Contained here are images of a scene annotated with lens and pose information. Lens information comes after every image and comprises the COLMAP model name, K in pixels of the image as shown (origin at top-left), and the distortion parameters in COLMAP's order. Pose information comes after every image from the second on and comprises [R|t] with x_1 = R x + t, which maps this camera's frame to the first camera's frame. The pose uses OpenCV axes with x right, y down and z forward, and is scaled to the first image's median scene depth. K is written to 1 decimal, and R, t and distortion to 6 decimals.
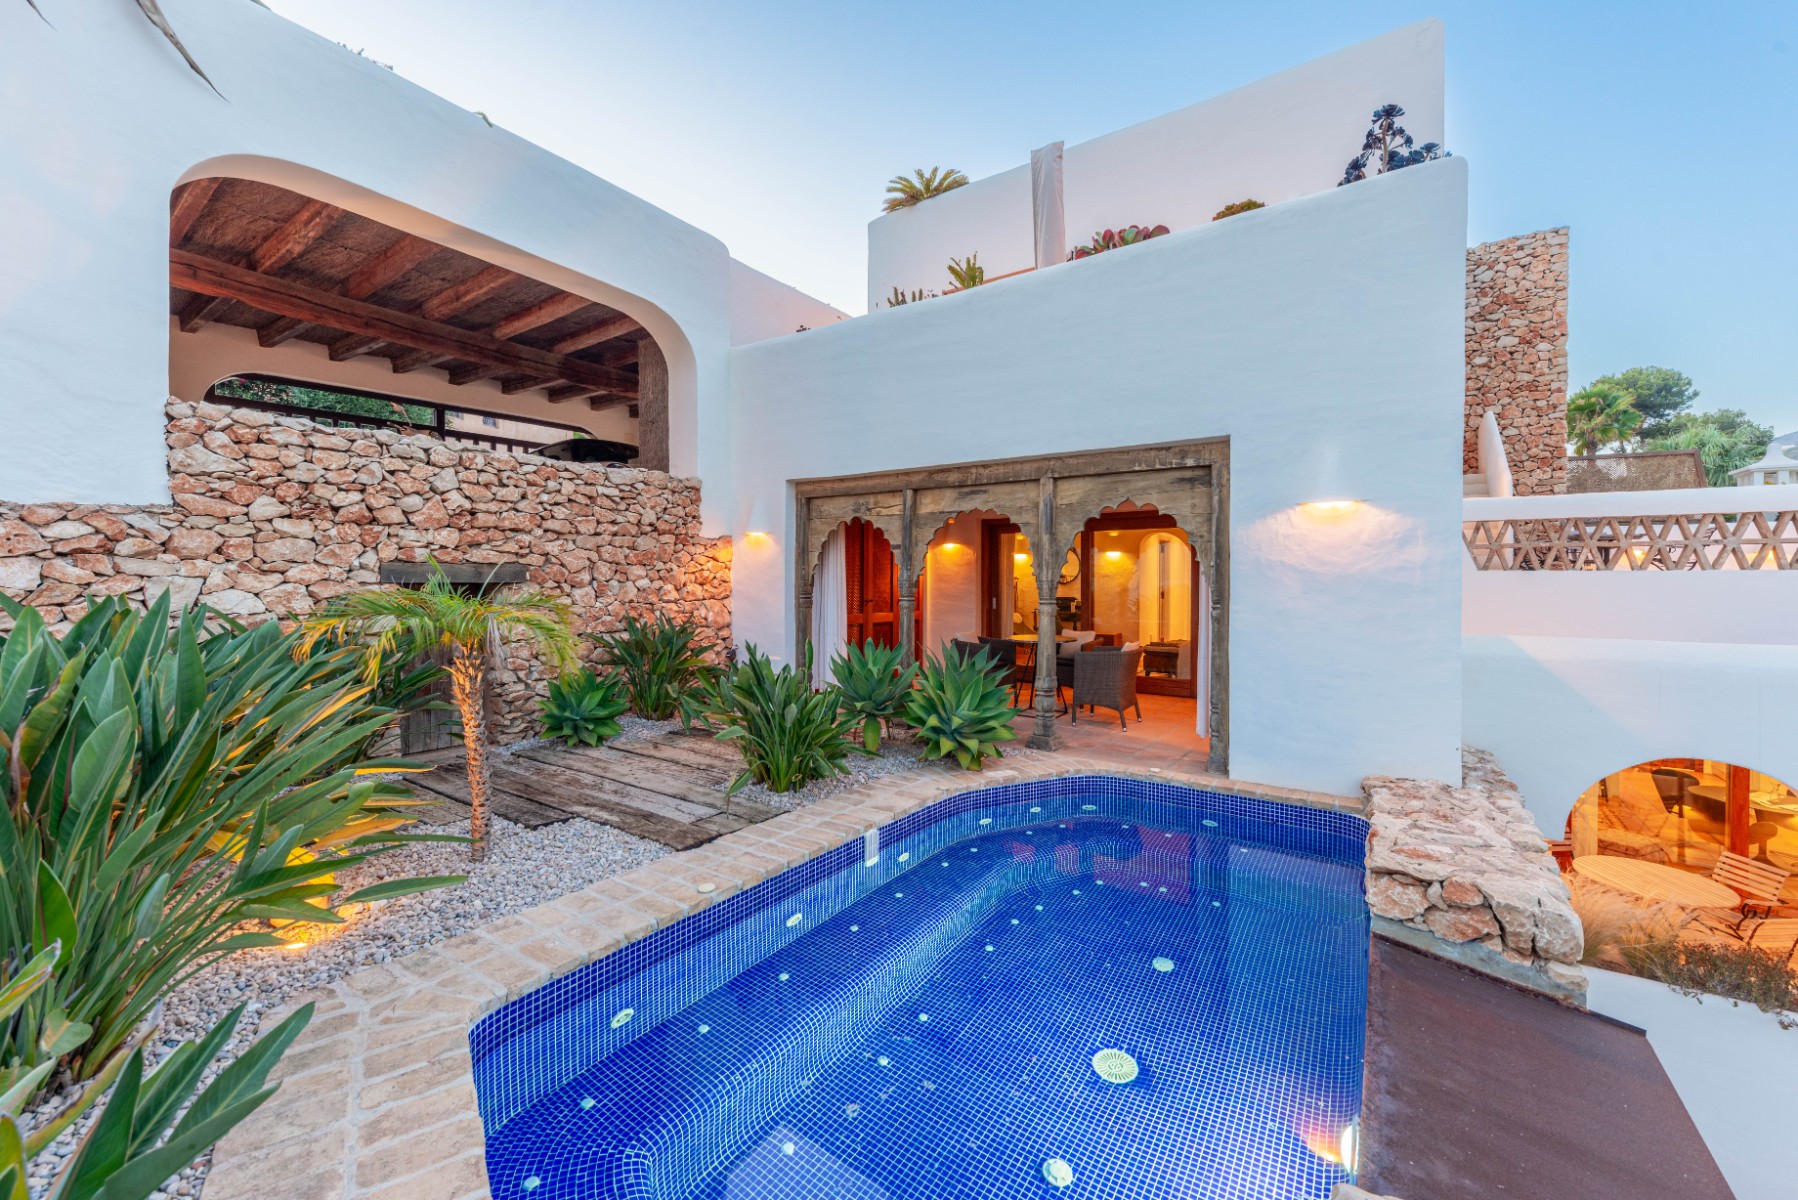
lens RADIAL K [[725.6, 0, 902.1], [0, 725.6, 588.9], [0, 0, 1]] dist [0.001912, 0.000077]
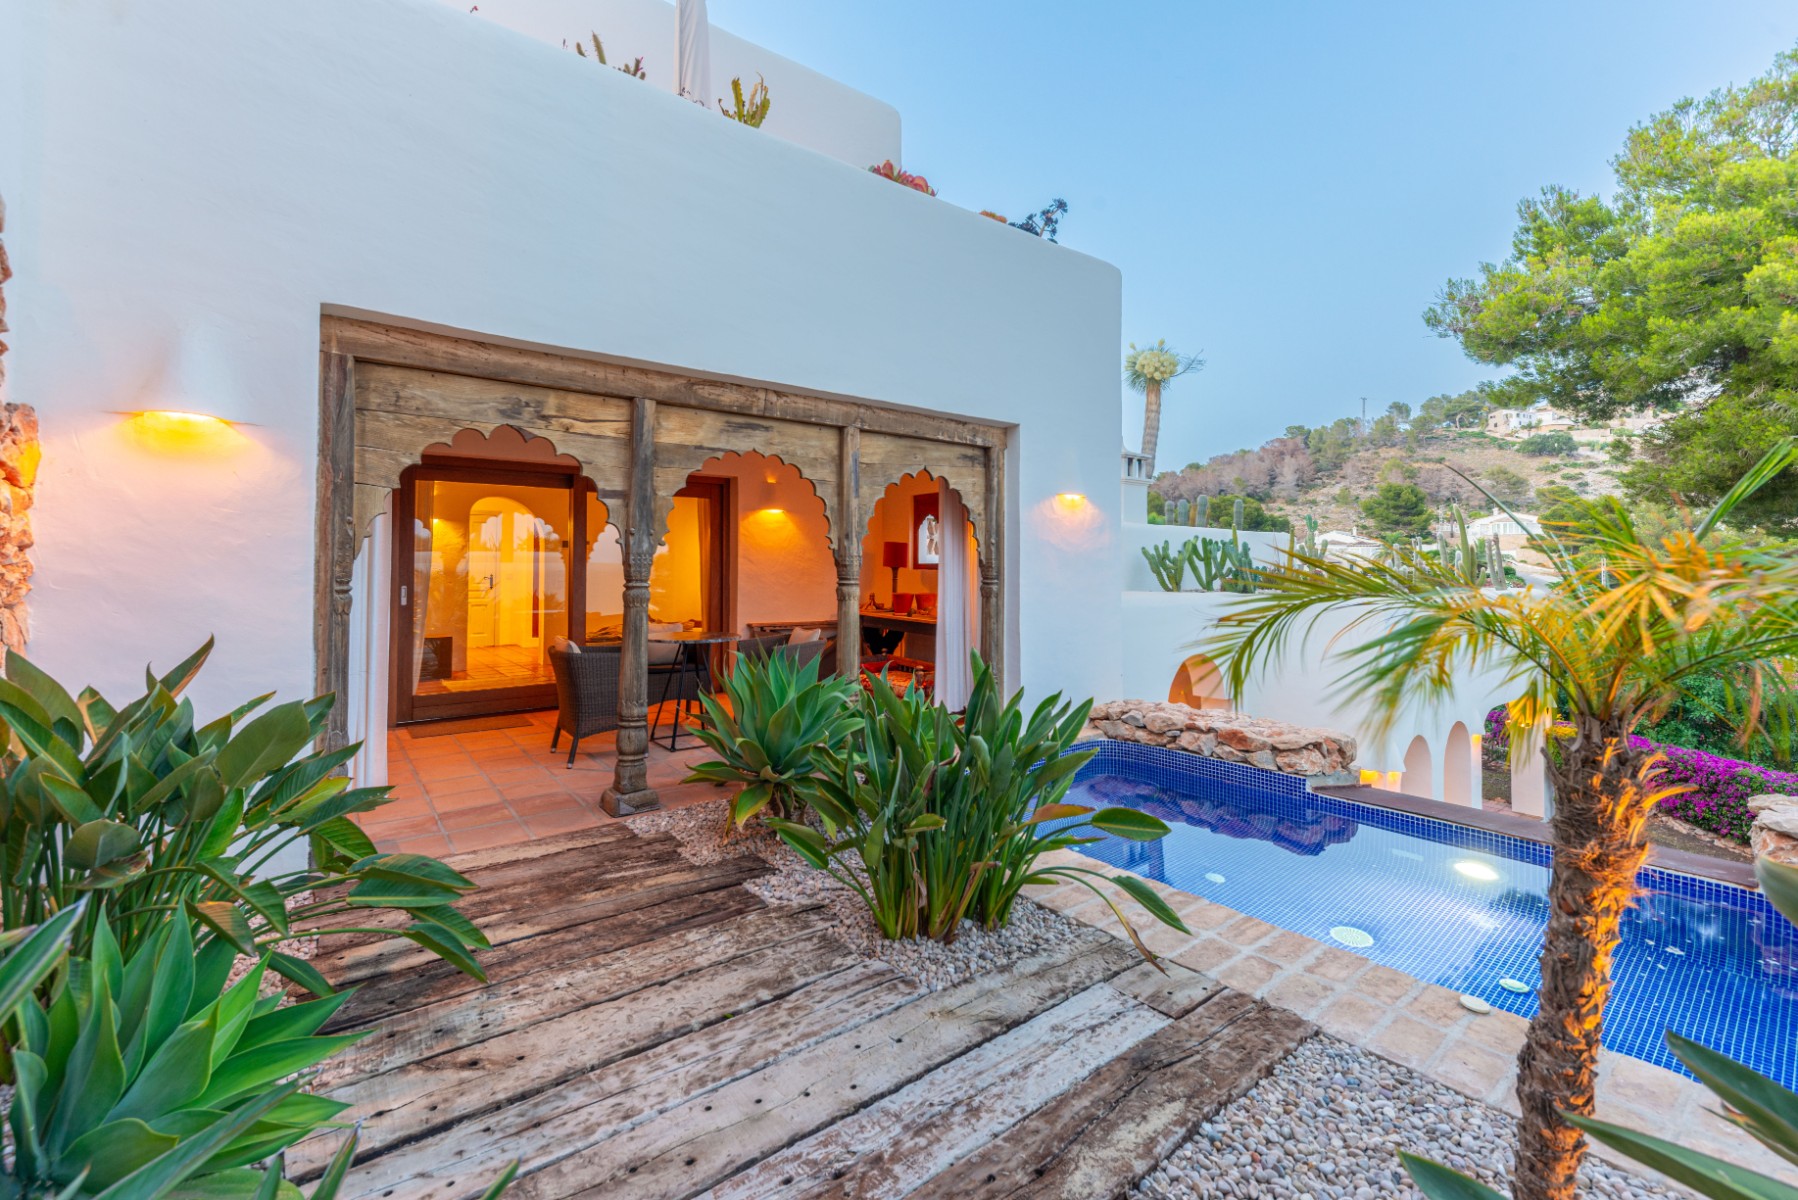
lens RADIAL K [[774.4, 0, 909.6], [0, 774.4, 570.5], [0, 0, 1]] dist [-0.003165, -0.000552]
pose [[0.285315, -0.001887, 0.958432, -0.649819], [0.015427, 0.999878, -0.002623, 0.007333], [-0.958310, 0.015534, 0.285310, 0.767620]]
